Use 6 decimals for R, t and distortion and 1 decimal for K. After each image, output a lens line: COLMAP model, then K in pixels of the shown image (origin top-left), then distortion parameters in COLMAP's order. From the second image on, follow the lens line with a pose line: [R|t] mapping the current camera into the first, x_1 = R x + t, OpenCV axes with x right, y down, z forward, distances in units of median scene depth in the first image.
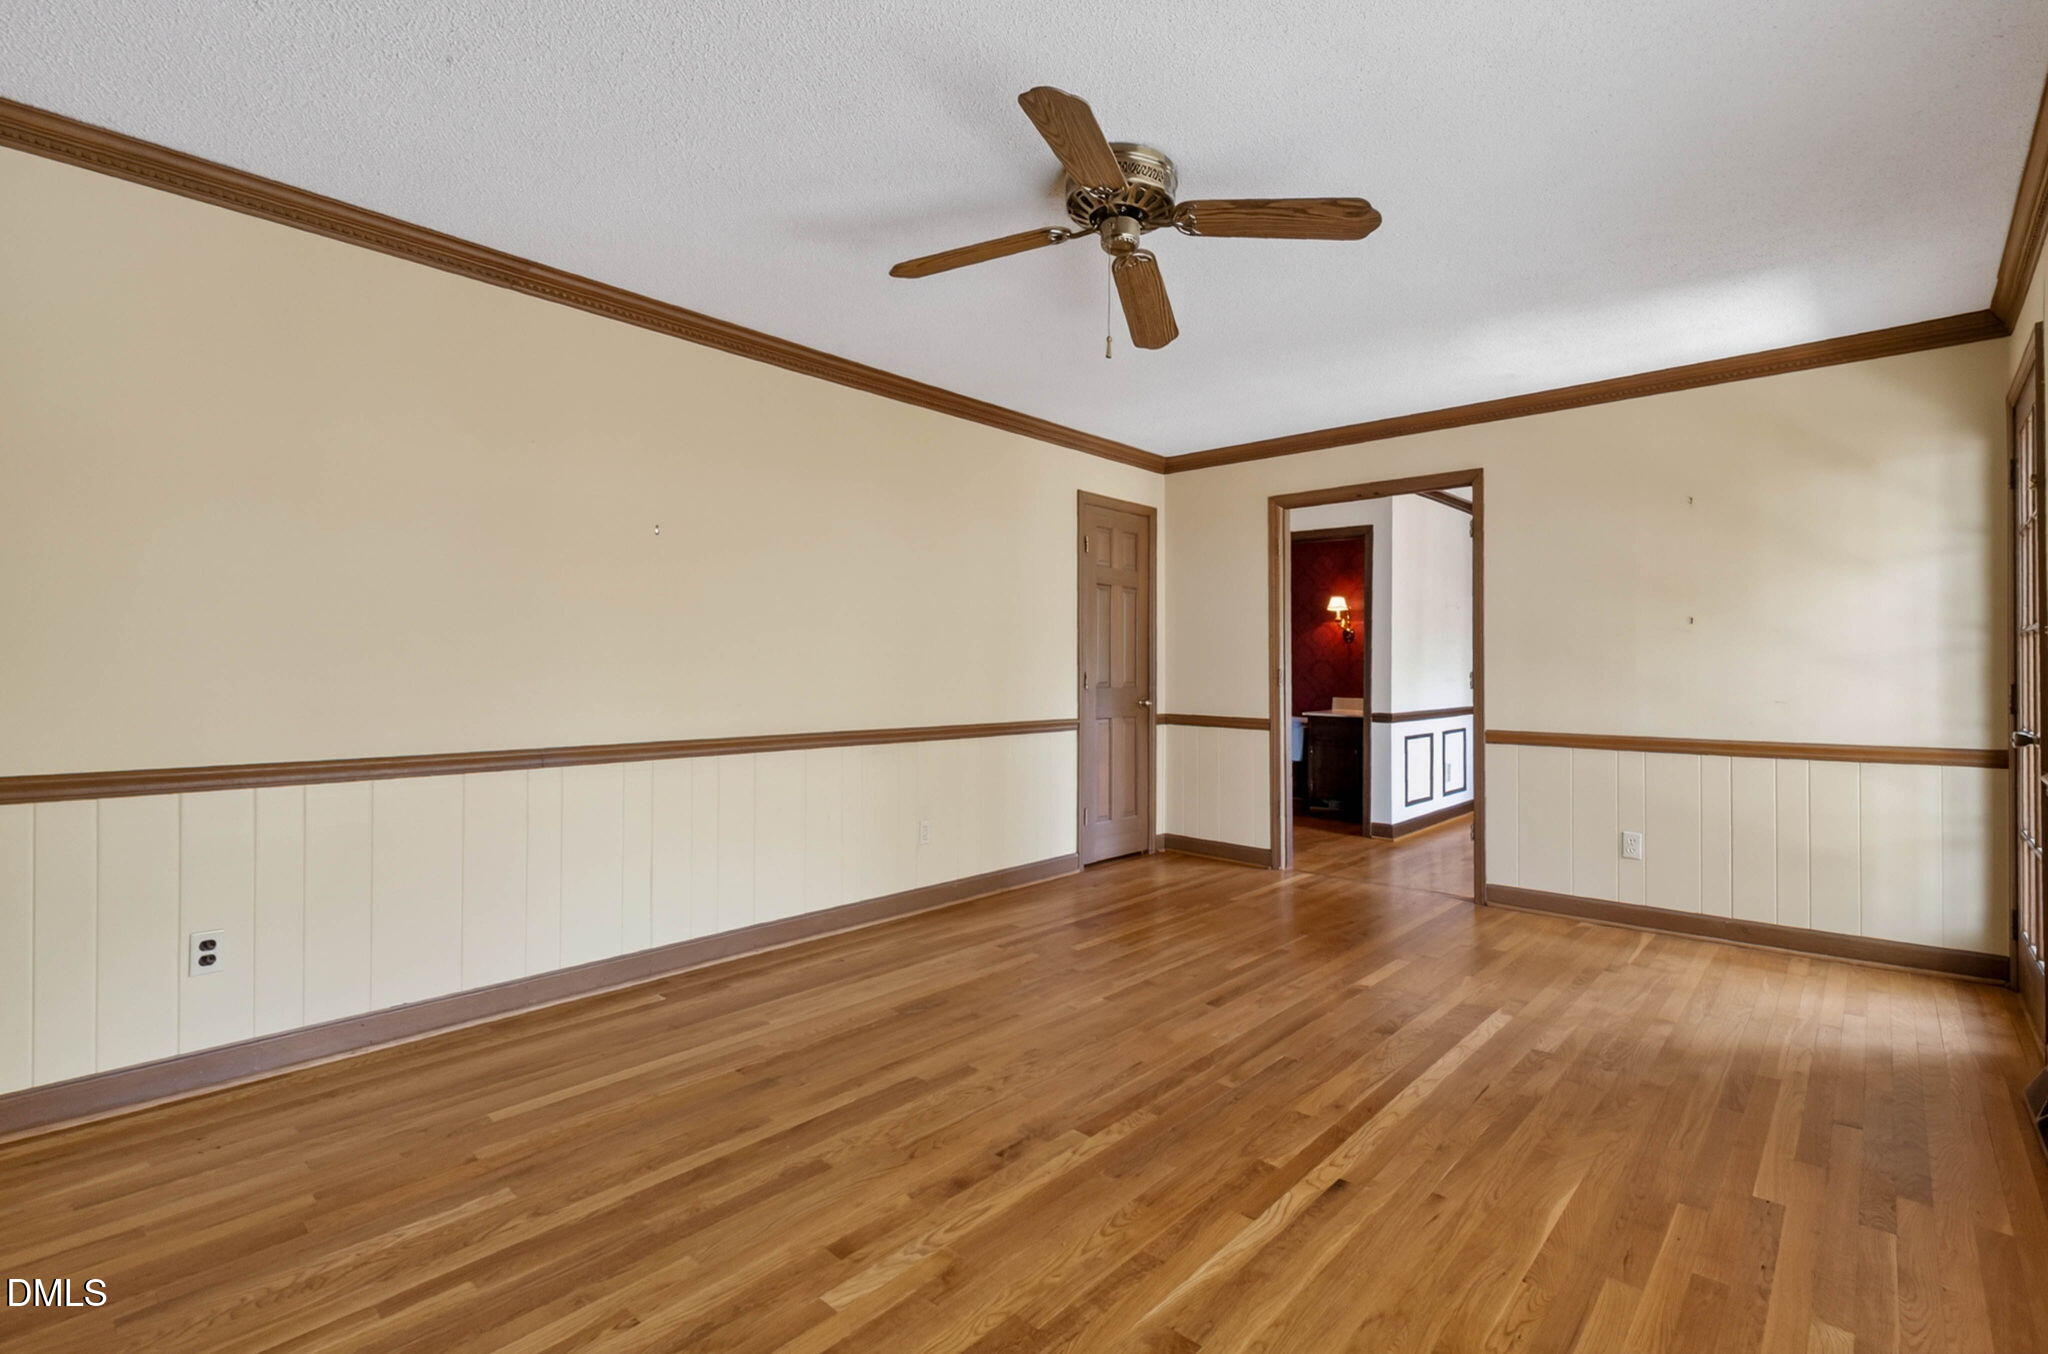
lens RADIAL K [[921.5, 0, 1026.3], [0, 921.5, 669.8], [0, 0, 1]] dist [-0.000187, 0.011448]
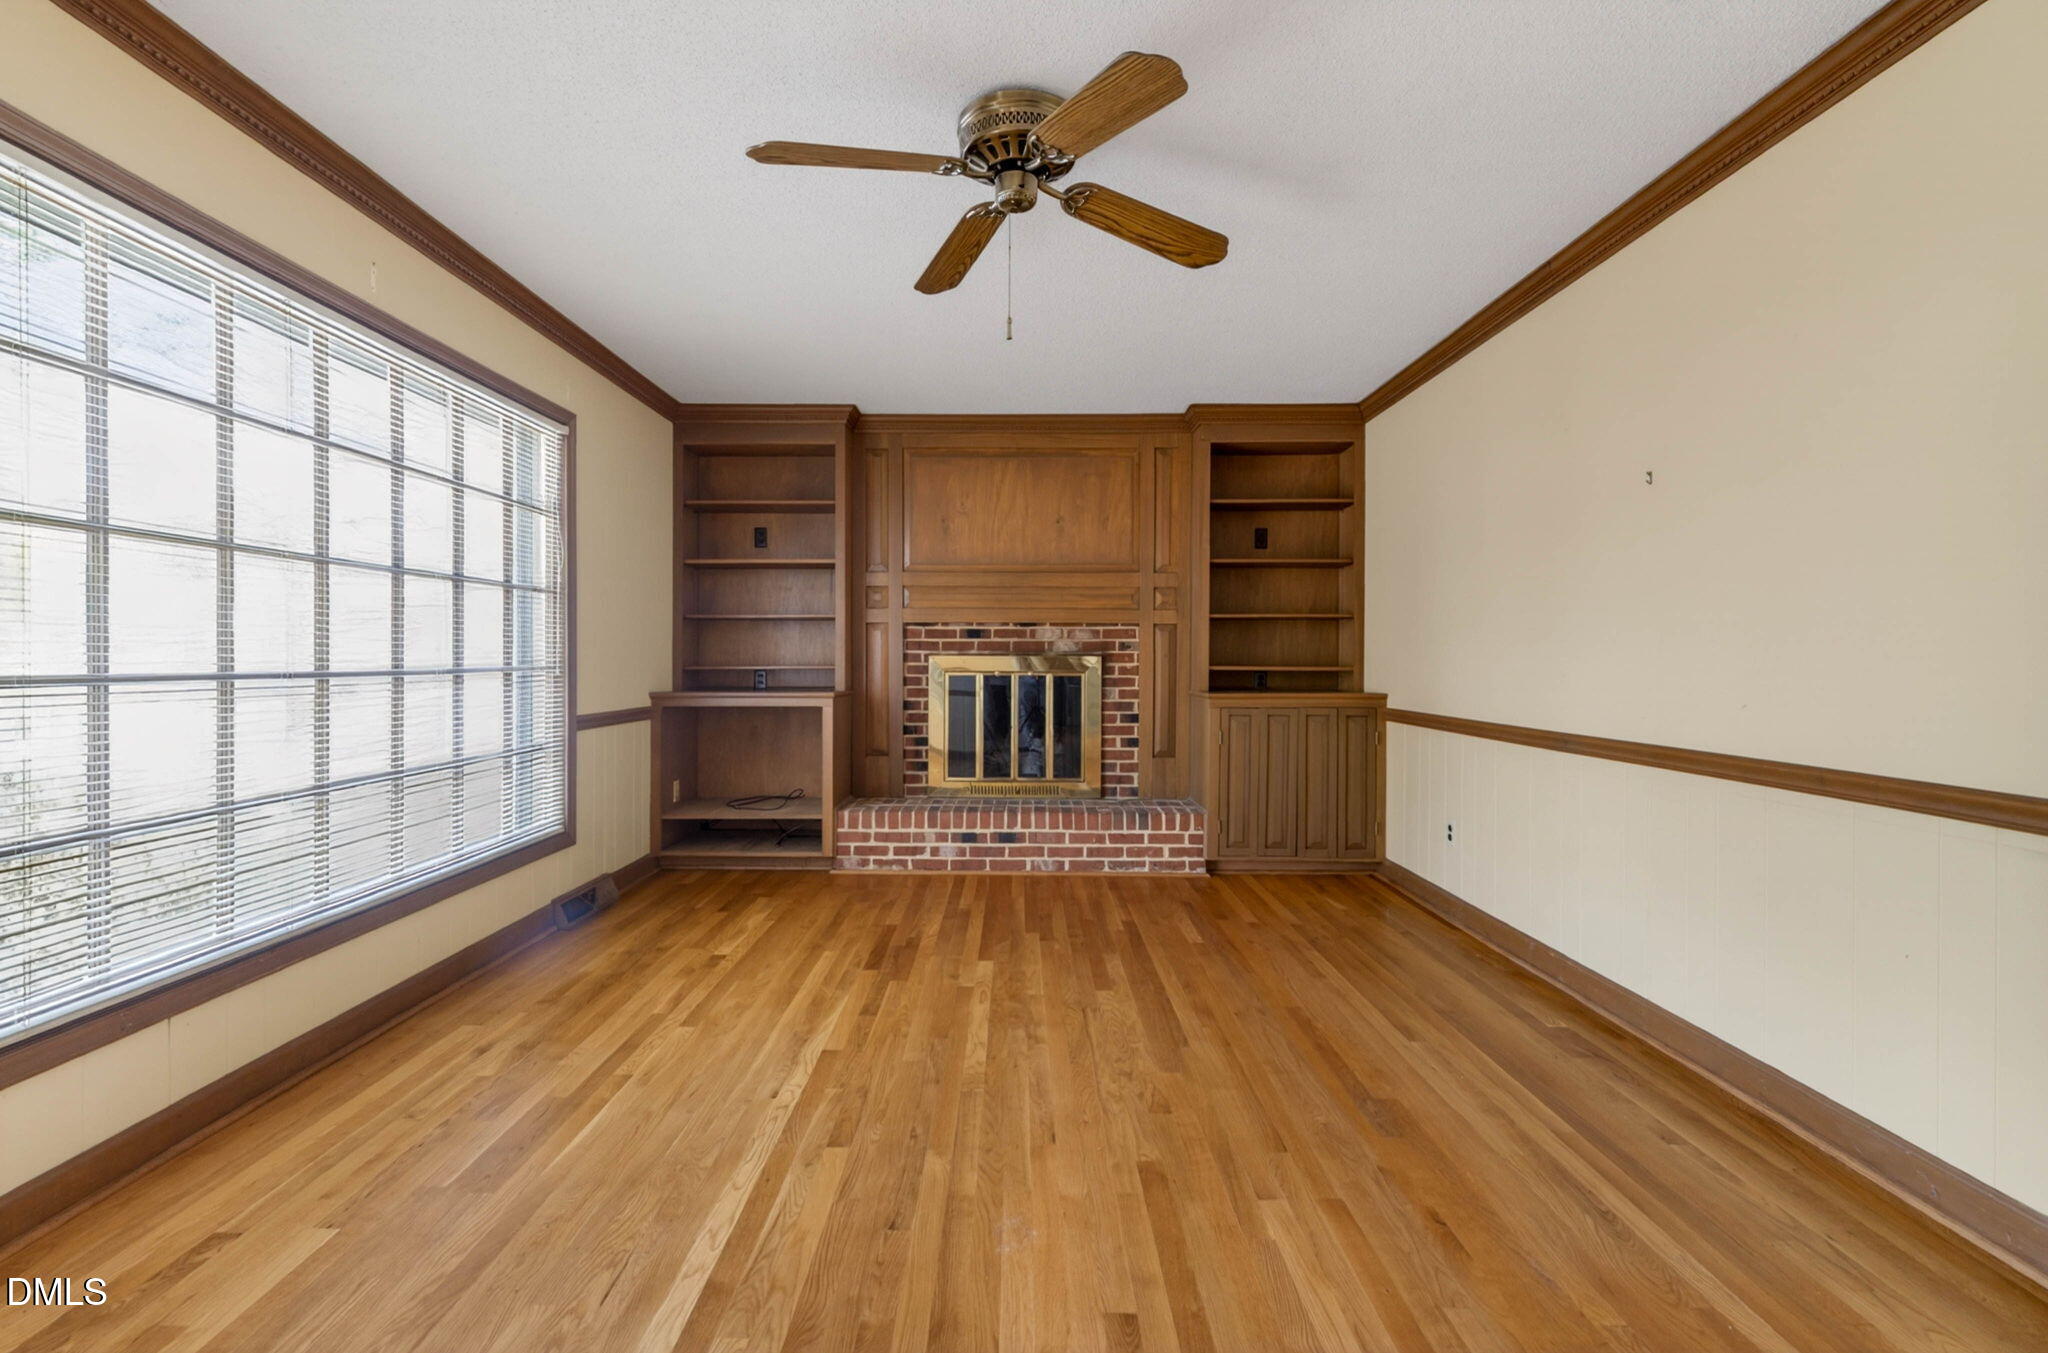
lens RADIAL K [[921.5, 0, 1026.3], [0, 921.5, 669.3], [0, 0, 1]] dist [-0.000187, 0.011448]
pose [[-0.733215, -0.000891, -0.679996, 0.684599], [-0.004502, 0.999984, 0.003544, 0.022168], [0.679982, 0.005660, -0.733207, 1.579538]]
